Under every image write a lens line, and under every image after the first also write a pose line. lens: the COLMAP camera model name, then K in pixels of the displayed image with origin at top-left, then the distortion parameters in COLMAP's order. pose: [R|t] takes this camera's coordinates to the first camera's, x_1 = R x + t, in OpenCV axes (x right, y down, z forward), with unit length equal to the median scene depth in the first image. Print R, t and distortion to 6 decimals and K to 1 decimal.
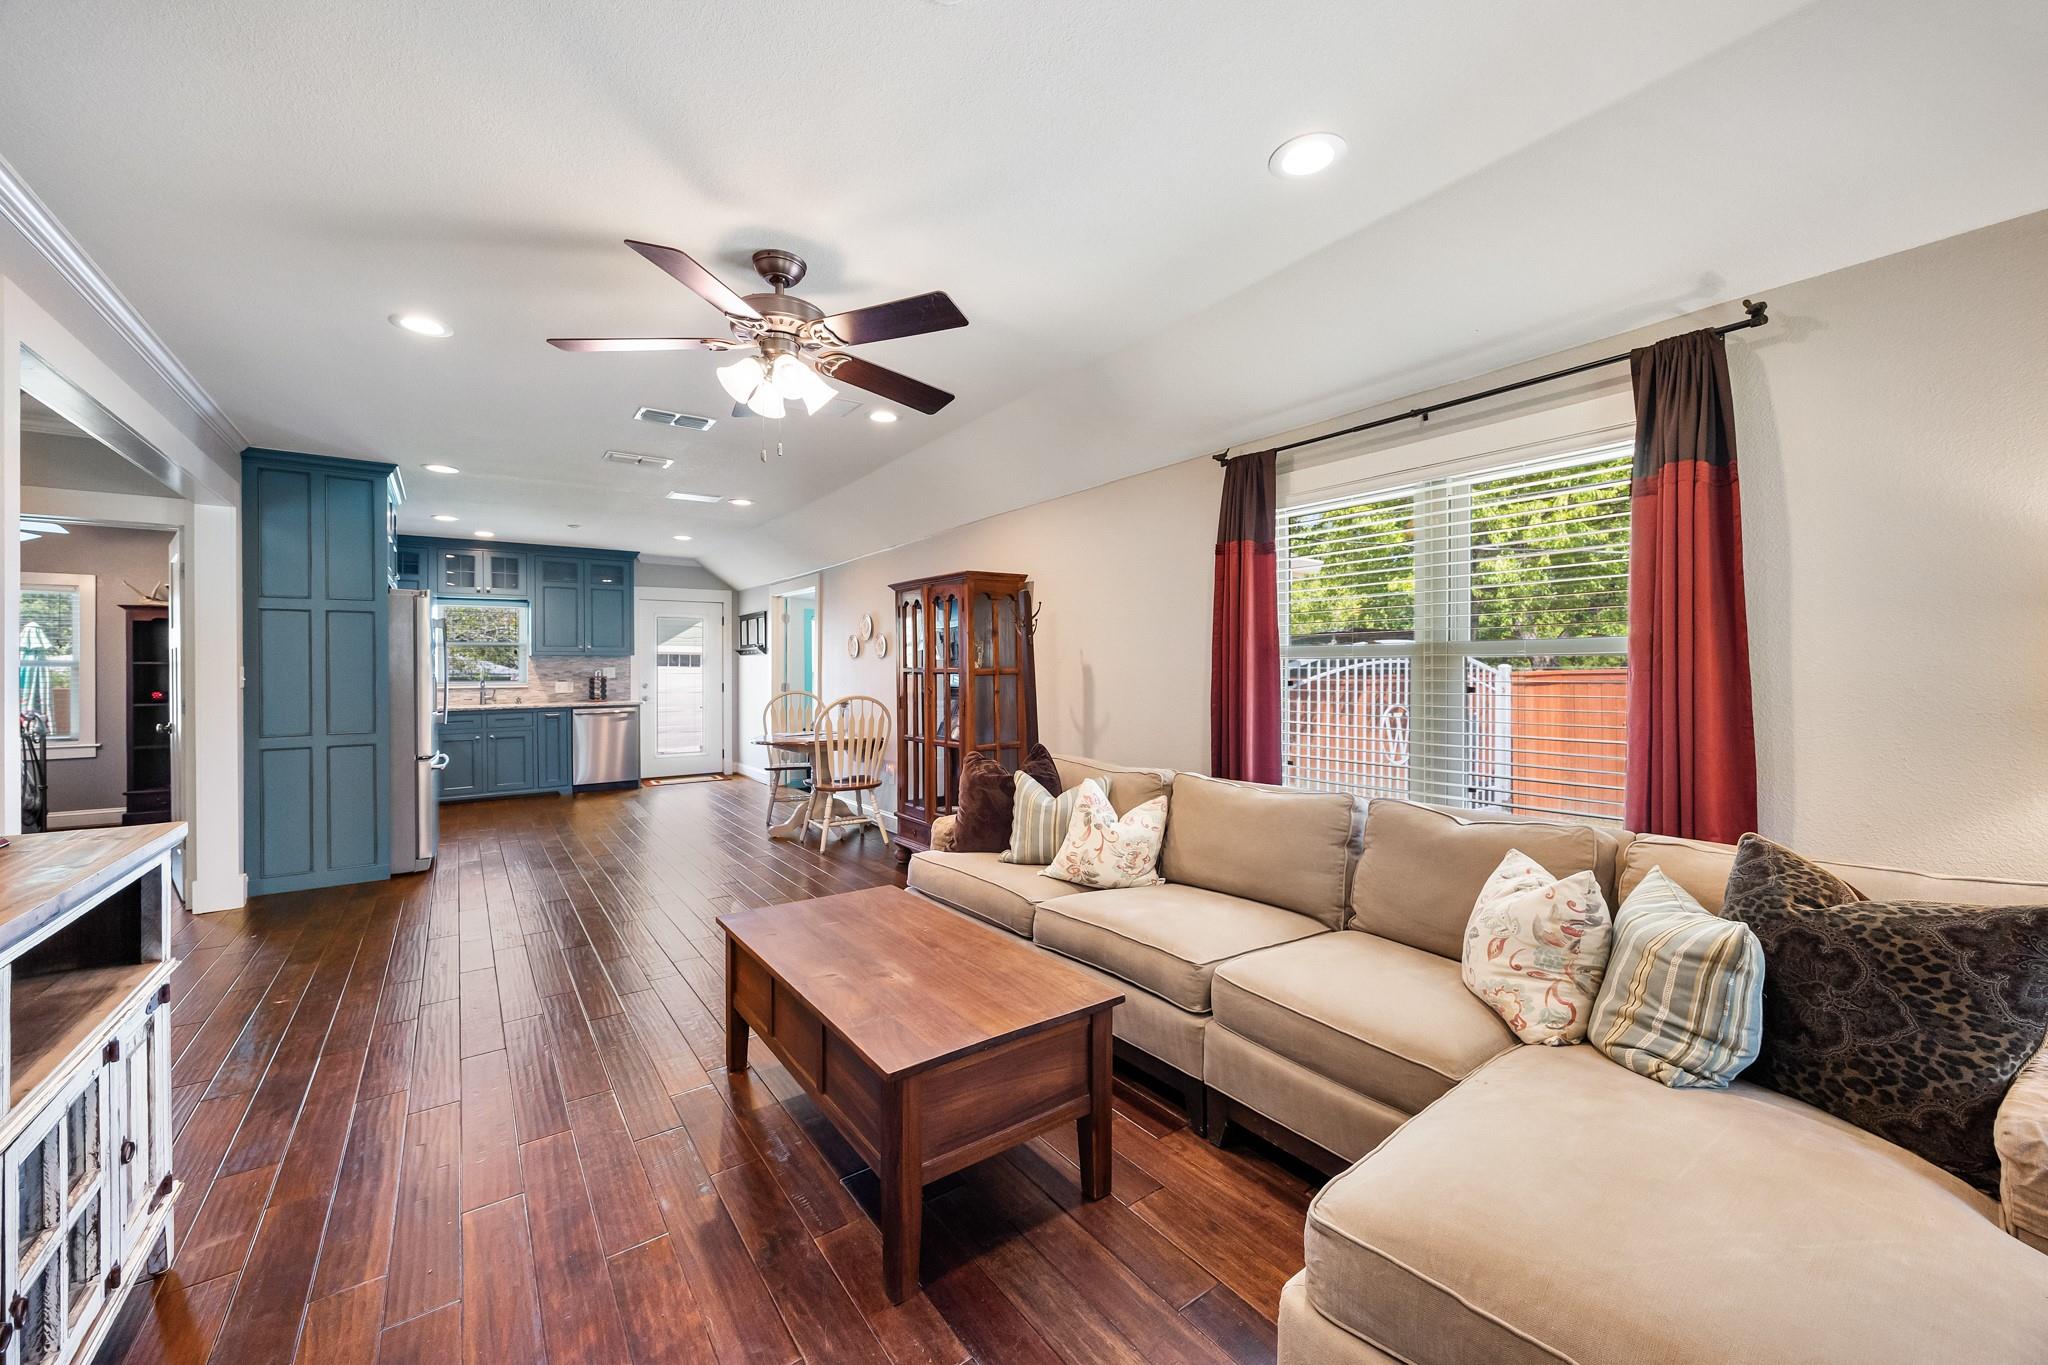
lens RADIAL K [[793.6, 0, 1026.7], [0, 793.6, 672.0], [0, 0, 1]] dist [0.000139, 0.000097]
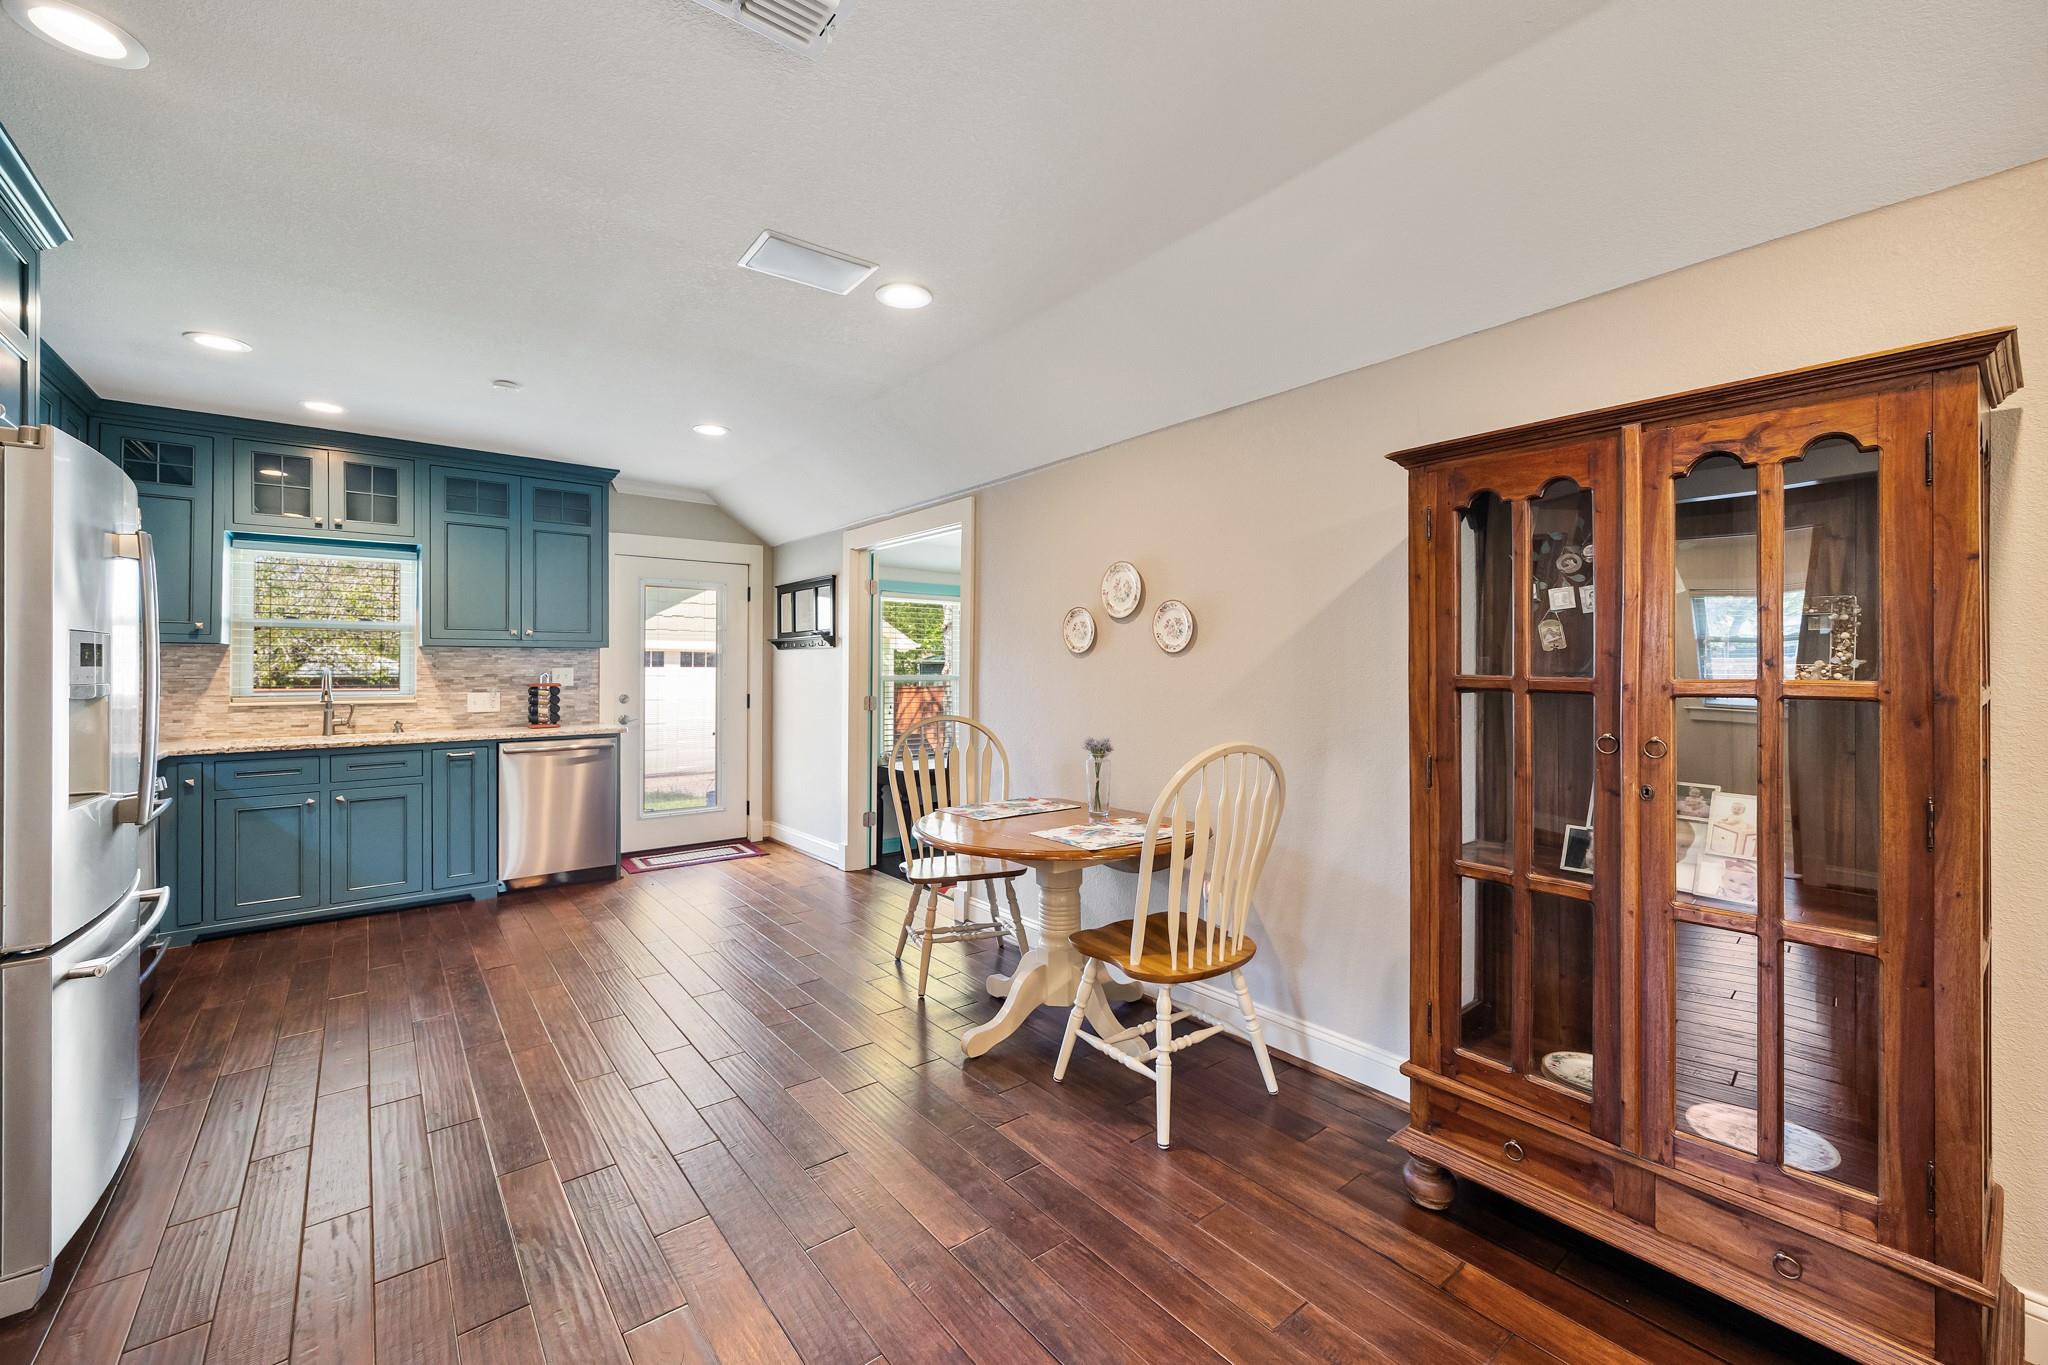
lens RADIAL K [[820.8, 0, 1024.2], [0, 820.8, 666.1], [0, 0, 1]] dist [0.000979, 0.000141]
pose [[0.998559, 0.004542, 0.053471, -0.449598], [-0.004164, 0.999966, -0.007177, -0.008468], [-0.053501, 0.006944, 0.998544, 0.773734]]
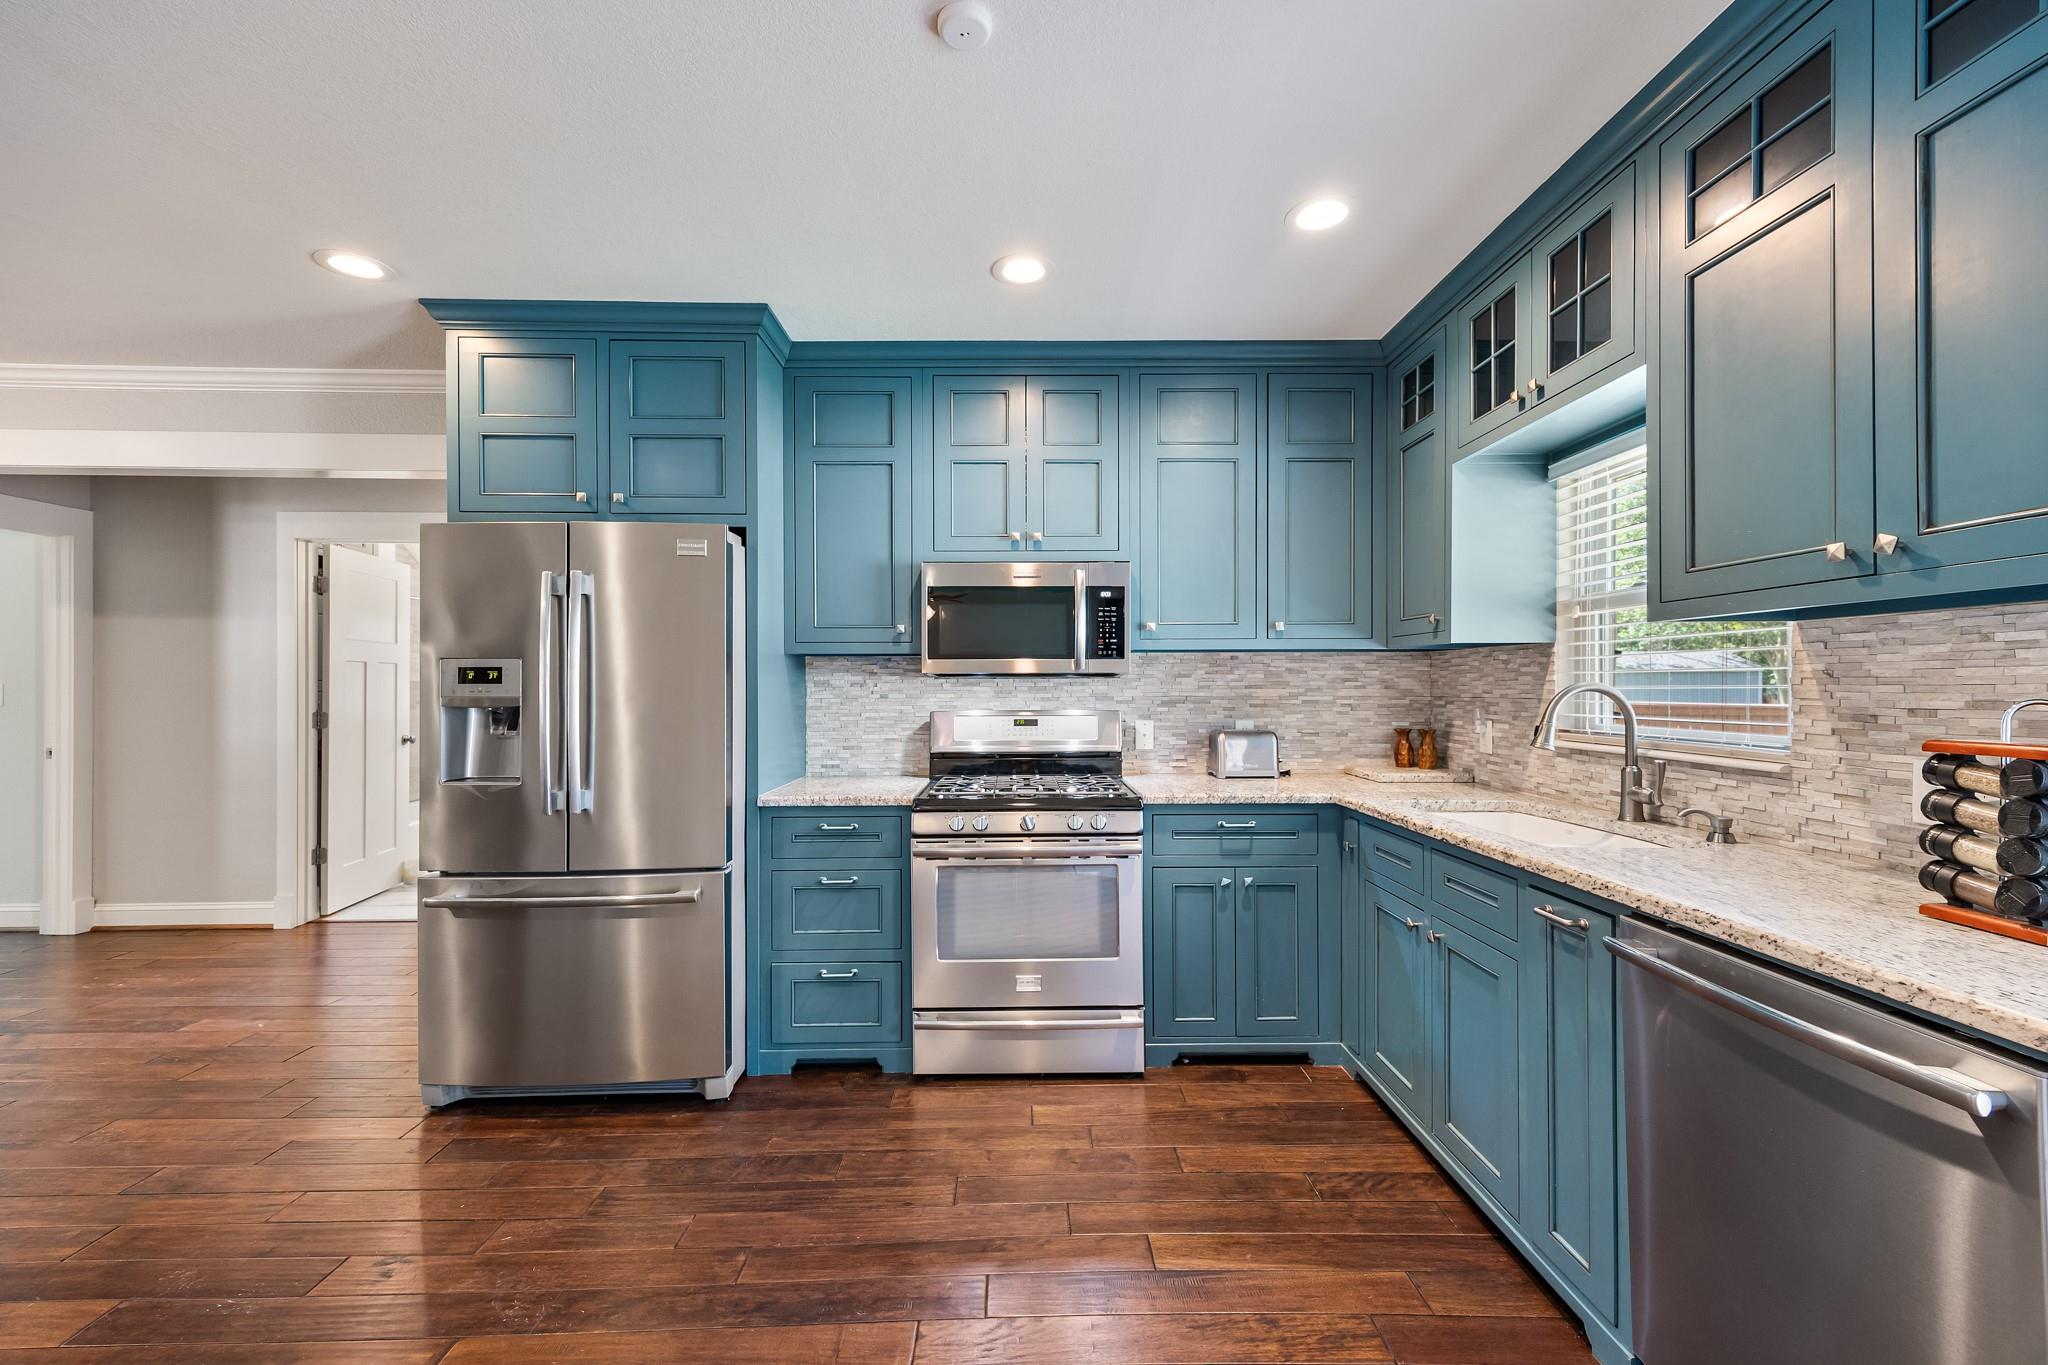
lens RADIAL K [[822.3, 0, 1024.1], [0, 822.3, 687.4], [0, 0, 1]] dist [0.010010, -0.000138]
pose [[-0.568925, 0.005635, -0.822370, -0.652478], [-0.002430, 0.999961, 0.008534, -0.009568], [0.822386, 0.006854, -0.568889, 1.875323]]
